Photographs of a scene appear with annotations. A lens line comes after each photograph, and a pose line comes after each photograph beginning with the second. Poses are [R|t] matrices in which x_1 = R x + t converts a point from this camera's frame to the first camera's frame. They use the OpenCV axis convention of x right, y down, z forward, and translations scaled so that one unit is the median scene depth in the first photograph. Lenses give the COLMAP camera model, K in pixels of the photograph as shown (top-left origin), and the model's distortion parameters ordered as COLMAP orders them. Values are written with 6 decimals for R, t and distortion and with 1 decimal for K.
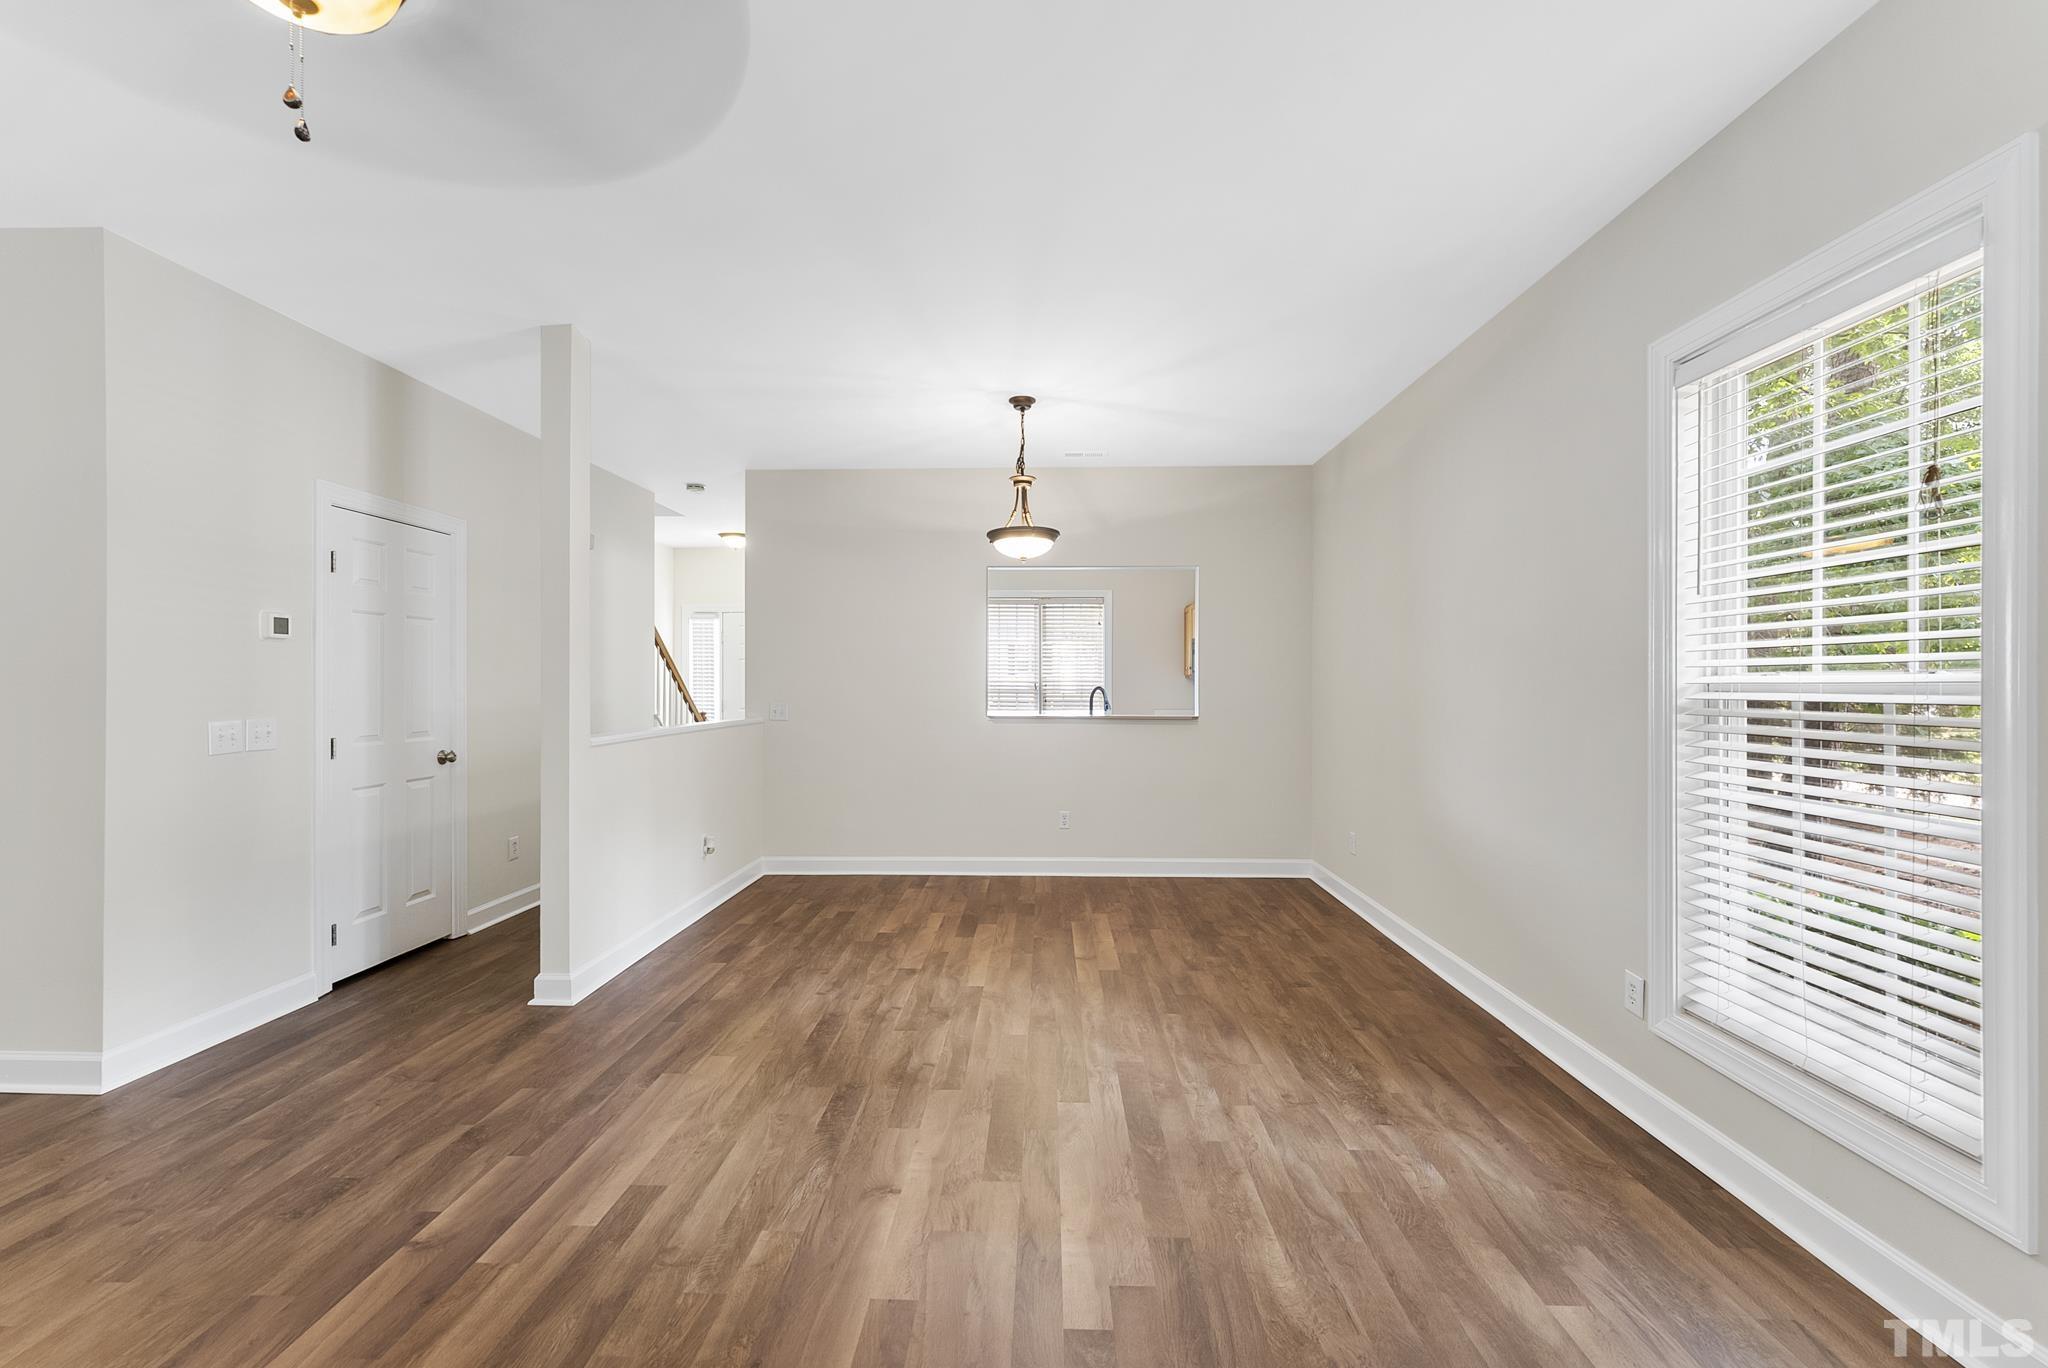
lens RADIAL K [[827.4, 0, 1028.3], [0, 827.4, 683.4], [0, 0, 1]] dist [-0.001885, 0.000852]
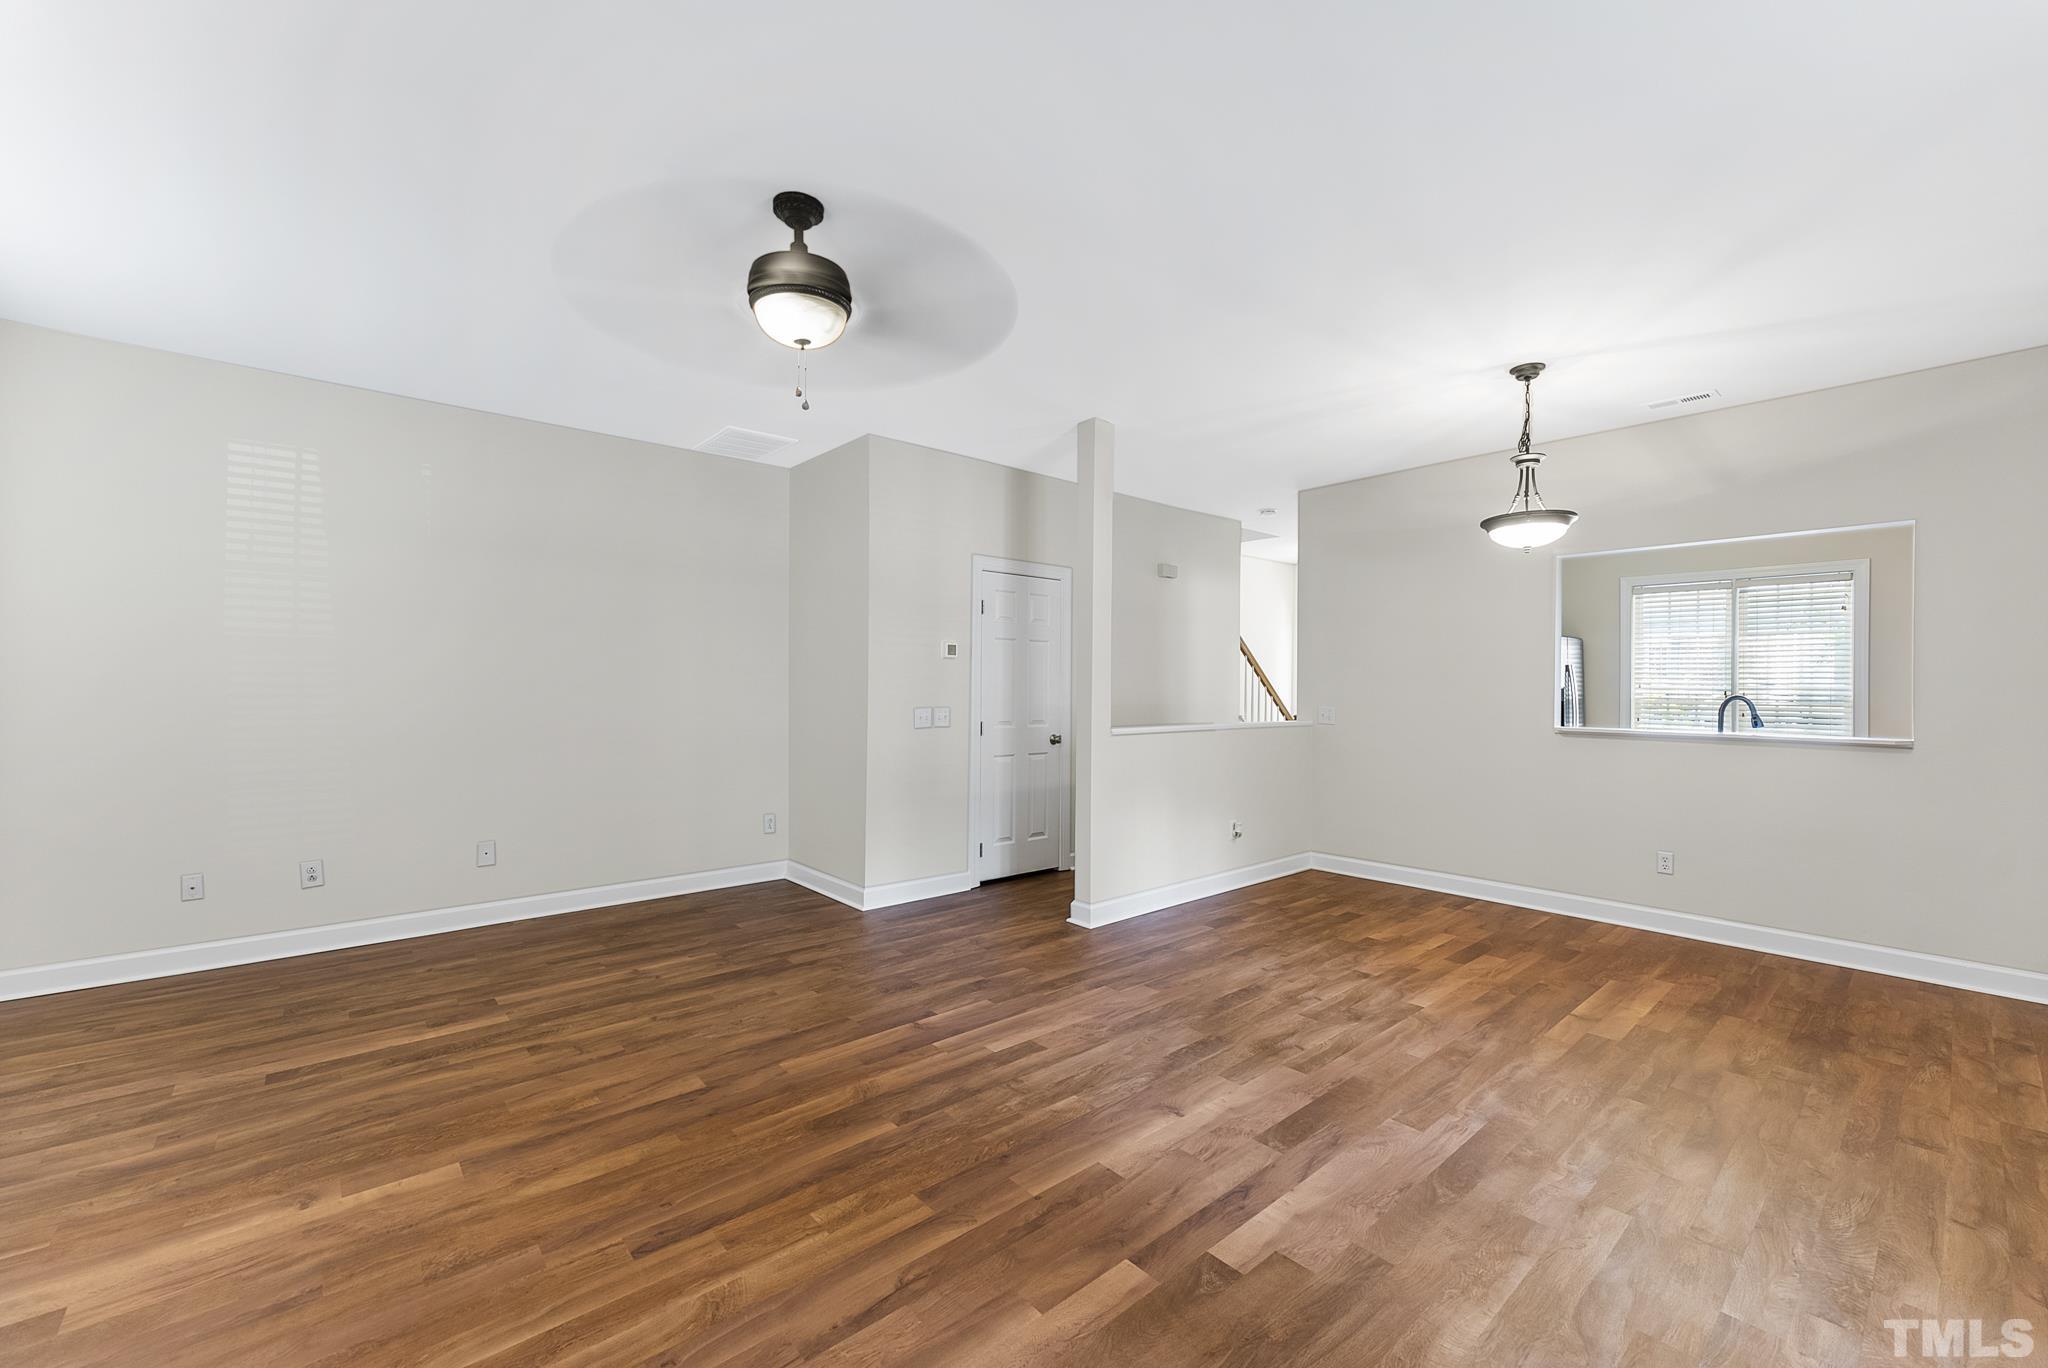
lens RADIAL K [[827.4, 0, 1029.1], [0, 827.4, 684.8], [0, 0, 1]] dist [-0.001885, 0.000852]
pose [[0.681632, 0.003001, -0.731689, 0.364661], [-0.007315, 0.999970, -0.002713, 0.001443], [0.731659, 0.007202, 0.681633, 0.018444]]
